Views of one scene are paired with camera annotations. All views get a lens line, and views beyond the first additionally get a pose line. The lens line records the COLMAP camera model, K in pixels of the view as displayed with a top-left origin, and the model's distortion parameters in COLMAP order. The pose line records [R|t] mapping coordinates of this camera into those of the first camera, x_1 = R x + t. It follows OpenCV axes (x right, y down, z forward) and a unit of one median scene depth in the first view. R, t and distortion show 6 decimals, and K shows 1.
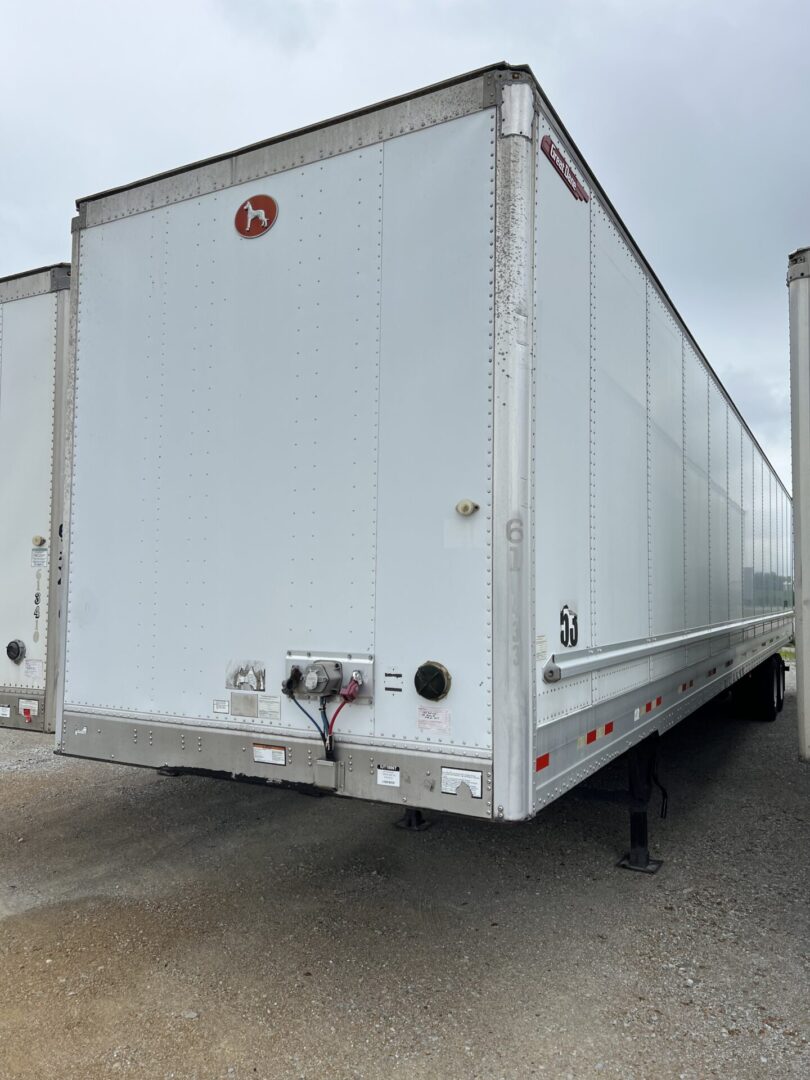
lens RADIAL K [[805.1, 0, 400.2], [0, 805.1, 539.6], [0, 0, 1]] dist [0.052776, -0.054542]
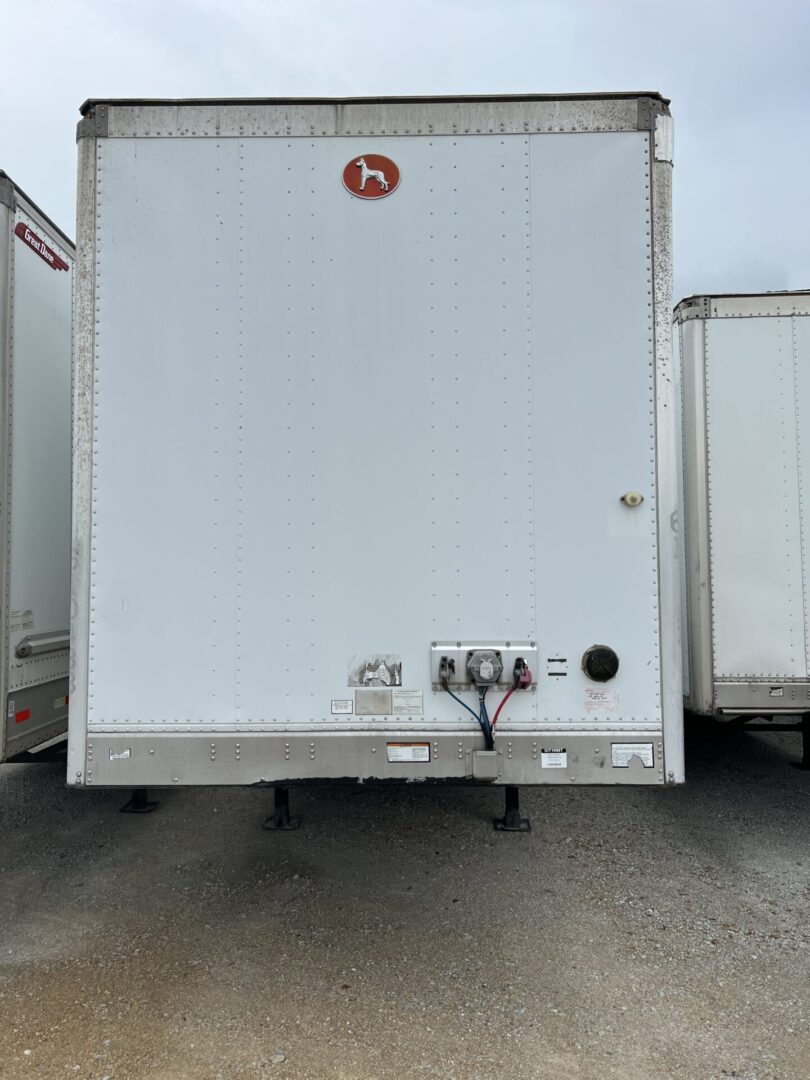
lens RADIAL K [[807.5, 0, 406.9], [0, 807.5, 532.8], [0, 0, 1]] dist [0.054165, -0.059752]
pose [[0.883610, 0.014226, 0.468007, -0.603472], [-0.016631, 0.999861, 0.001007, 0.007807], [-0.467928, -0.008673, 0.883724, 0.163865]]
